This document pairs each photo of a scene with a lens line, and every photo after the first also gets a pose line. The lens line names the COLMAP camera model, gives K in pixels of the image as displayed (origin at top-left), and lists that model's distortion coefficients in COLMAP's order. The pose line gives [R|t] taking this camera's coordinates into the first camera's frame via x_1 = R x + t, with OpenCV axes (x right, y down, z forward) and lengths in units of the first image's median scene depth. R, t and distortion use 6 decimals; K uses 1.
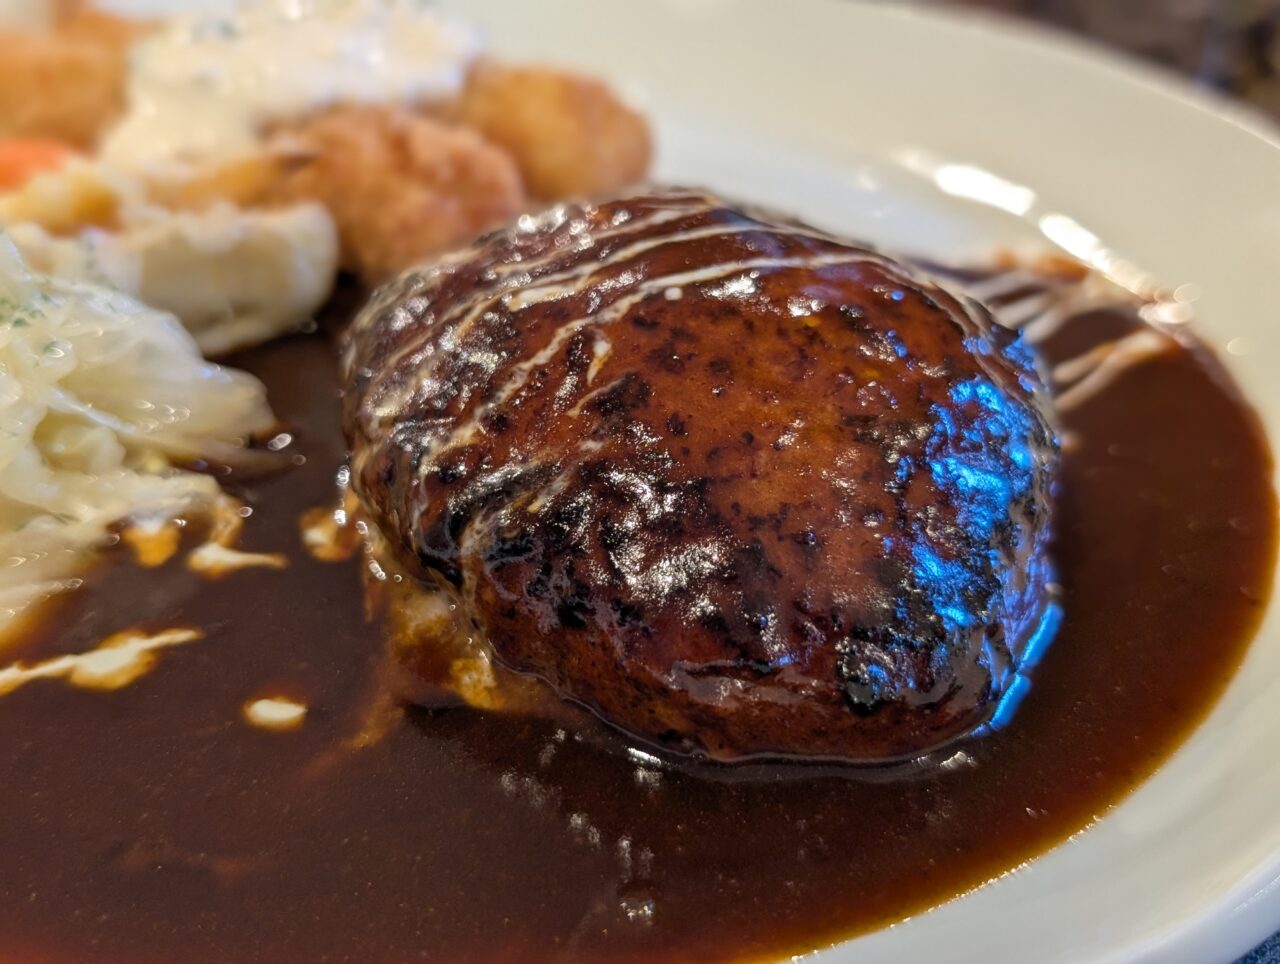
lens RADIAL K [[1515.1, 0, 620.0], [0, 1515.1, 441.3], [0, 0, 1]] dist [0.156614, -0.796232]
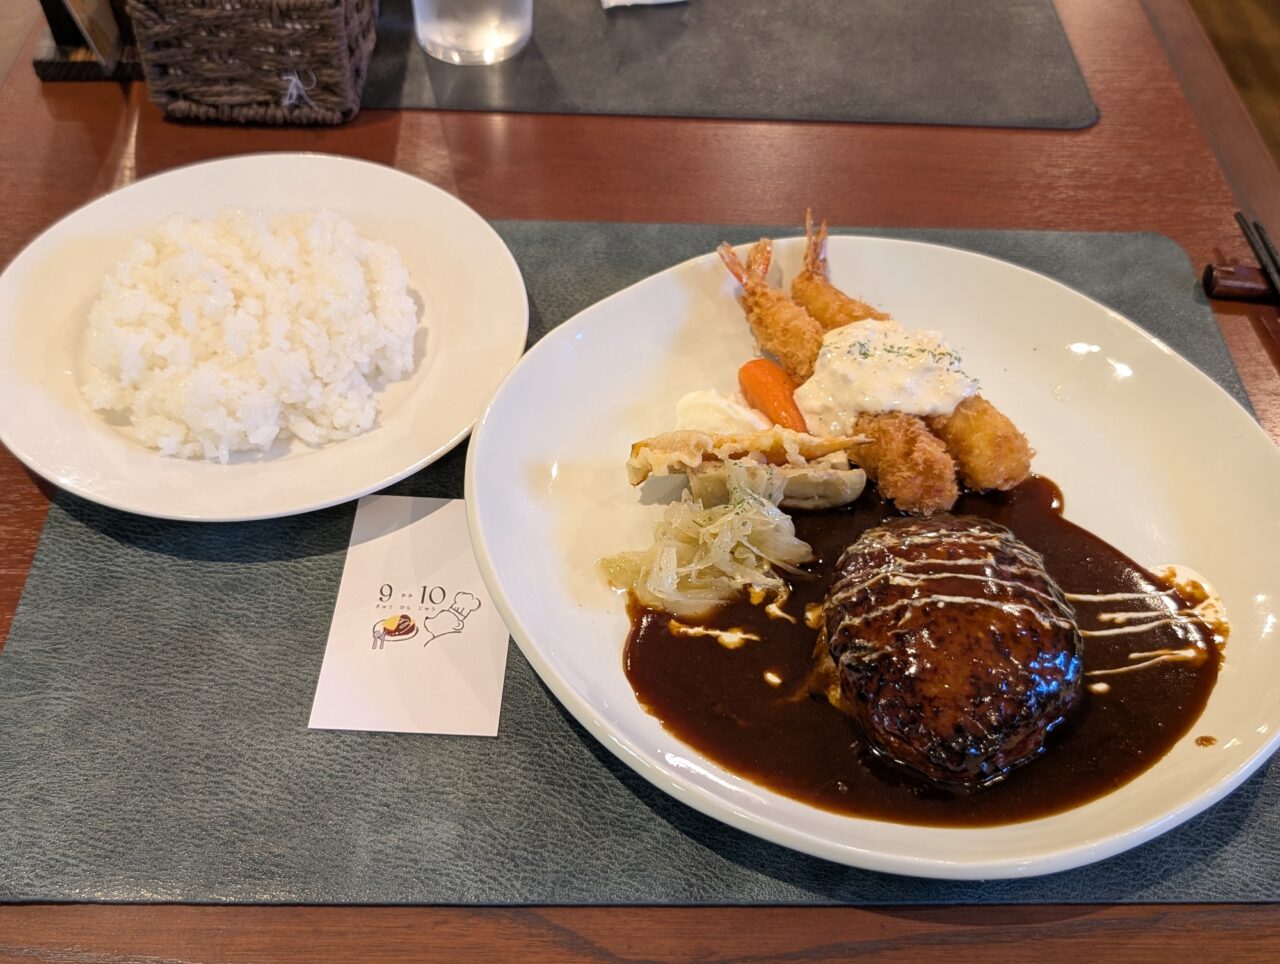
lens RADIAL K [[1439.2, 0, 641.3], [0, 1439.2, 499.4], [0, 0, 1]] dist [0.182019, -0.767272]
pose [[0.865179, 0.375179, -0.332724, 0.390532], [-0.278847, 0.911409, 0.302620, -0.970192], [0.416784, -0.169041, 0.893150, -1.691907]]
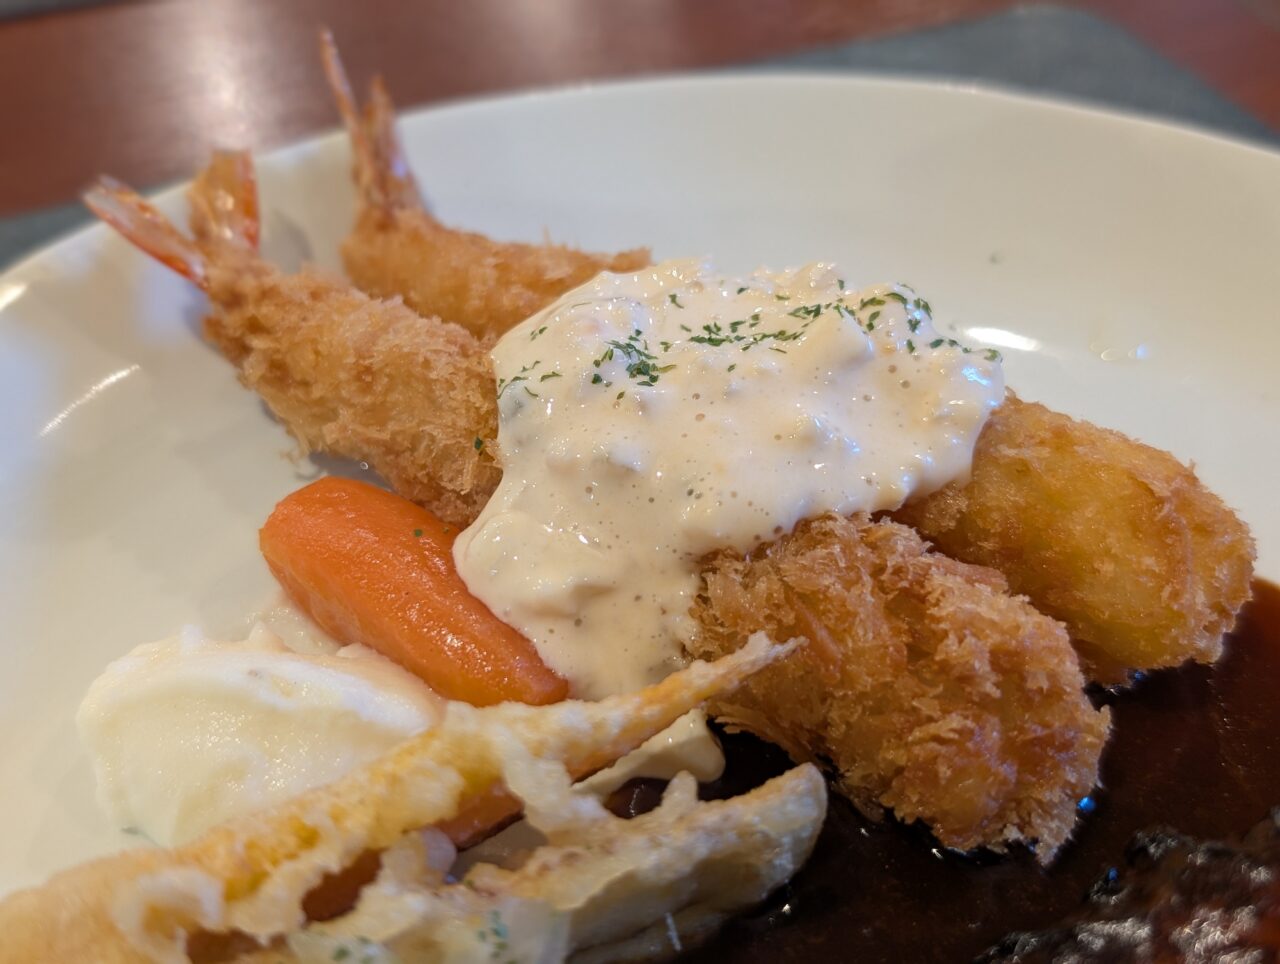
lens RADIAL K [[1447.8, 0, 640.0], [0, 1447.8, 482.0], [0, 0, 1]] dist [0.148136, -0.681644]
pose [[0.993374, 0.068060, -0.092612, -0.298206], [-0.050445, 0.982233, 0.180757, -0.518565], [0.103269, -0.174888, 0.979158, 0.532612]]
